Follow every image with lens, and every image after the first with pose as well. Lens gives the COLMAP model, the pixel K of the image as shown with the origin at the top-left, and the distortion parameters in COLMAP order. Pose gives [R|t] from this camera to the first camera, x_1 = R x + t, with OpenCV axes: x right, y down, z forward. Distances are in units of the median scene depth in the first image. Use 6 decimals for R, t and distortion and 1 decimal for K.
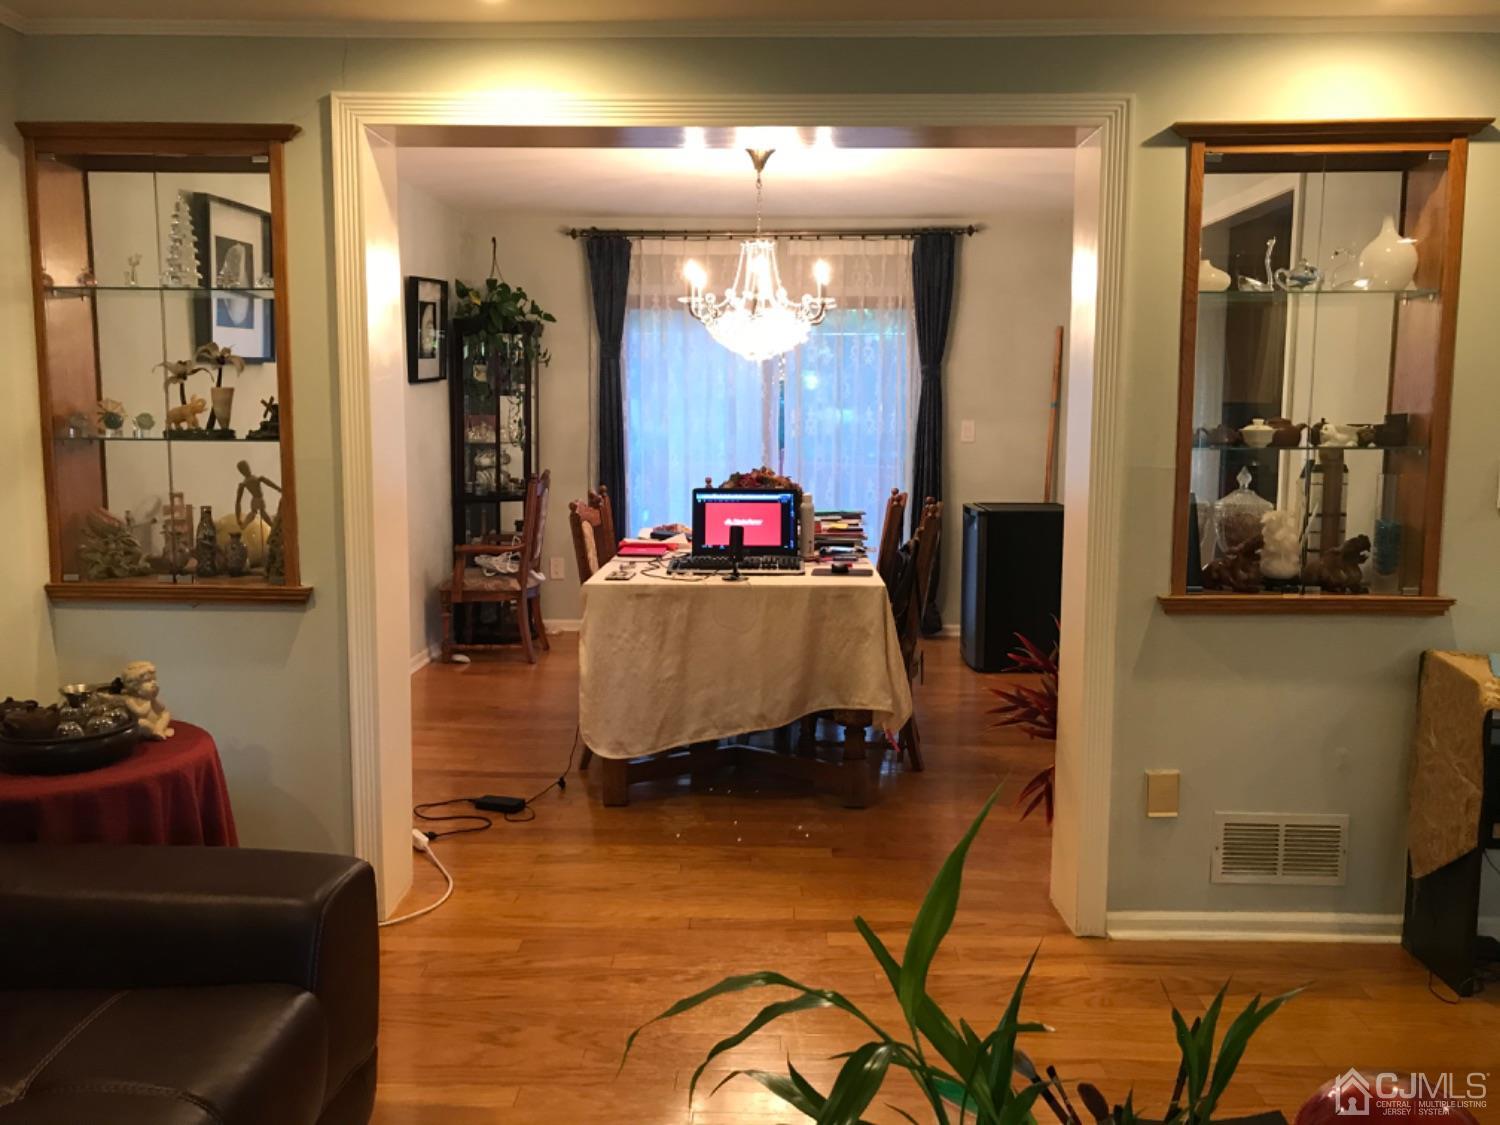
lens RADIAL K [[1197.5, 0, 745.5], [0, 1197.5, 555.3], [0, 0, 1]] dist [-0.006171, 0.012594]
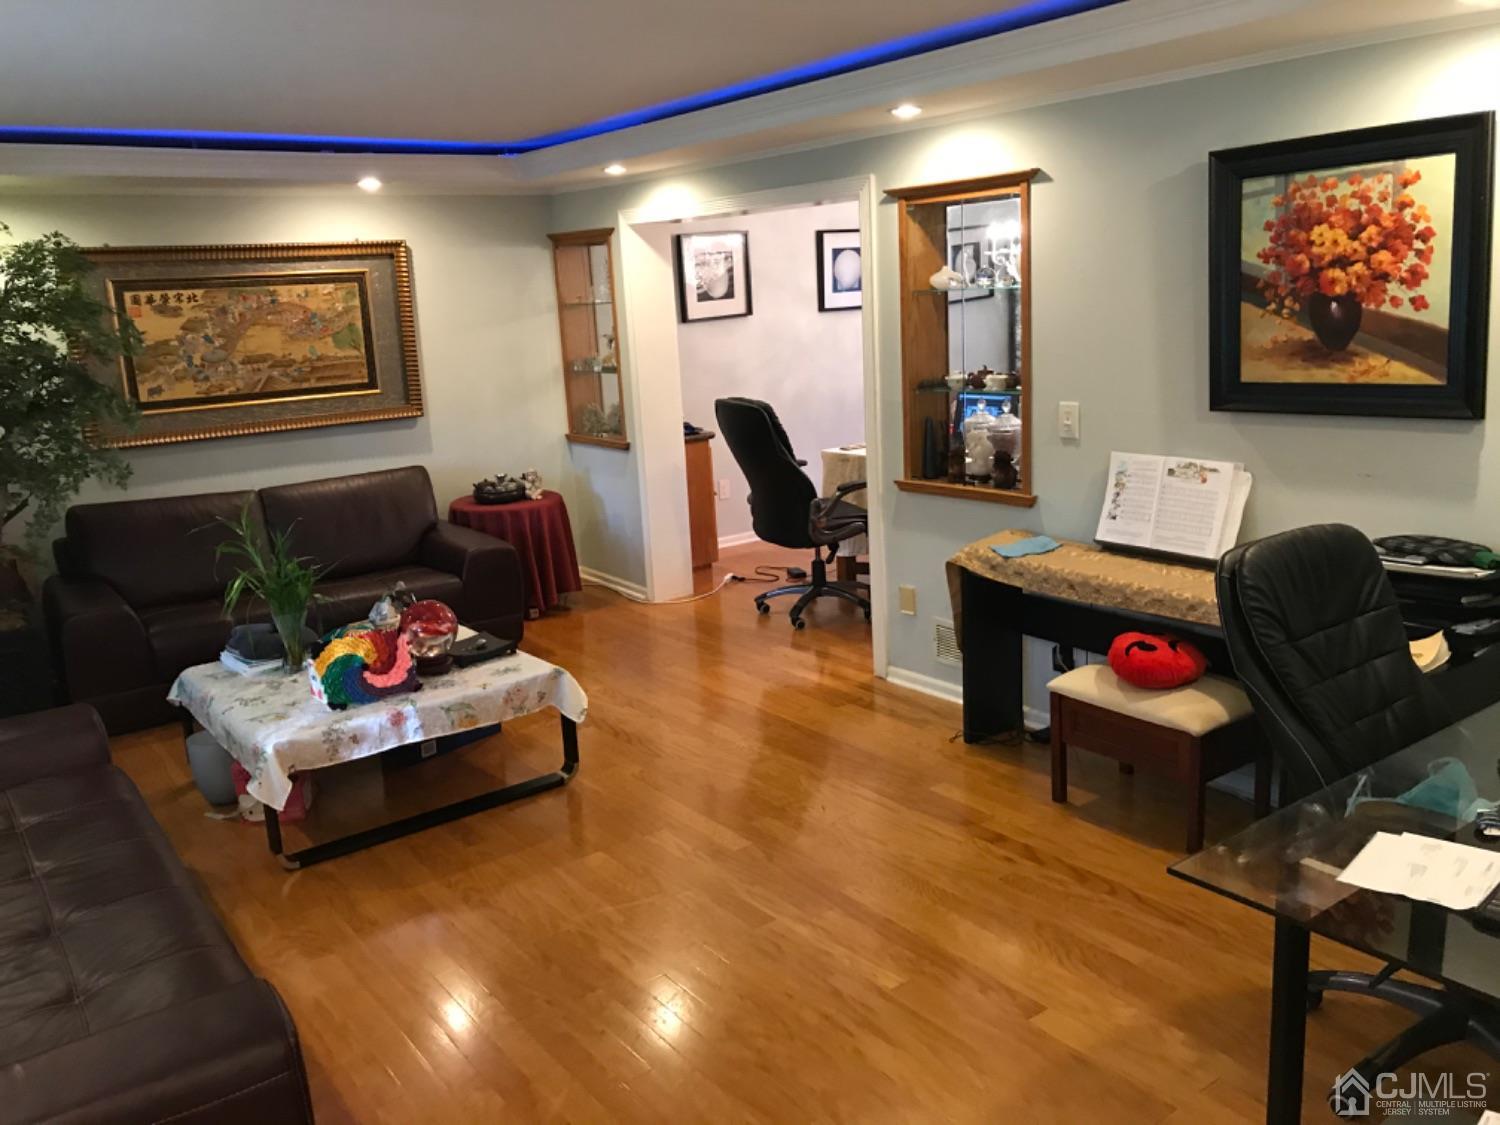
lens RADIAL K [[1197.5, 0, 745.5], [0, 1197.5, 555.3], [0, 0, 1]] dist [-0.006171, 0.012594]
pose [[0.624715, 0.133463, -0.769362, 1.461560], [-0.035515, 0.989122, 0.142747, -0.087086], [0.780044, -0.061852, 0.622660, -0.189117]]
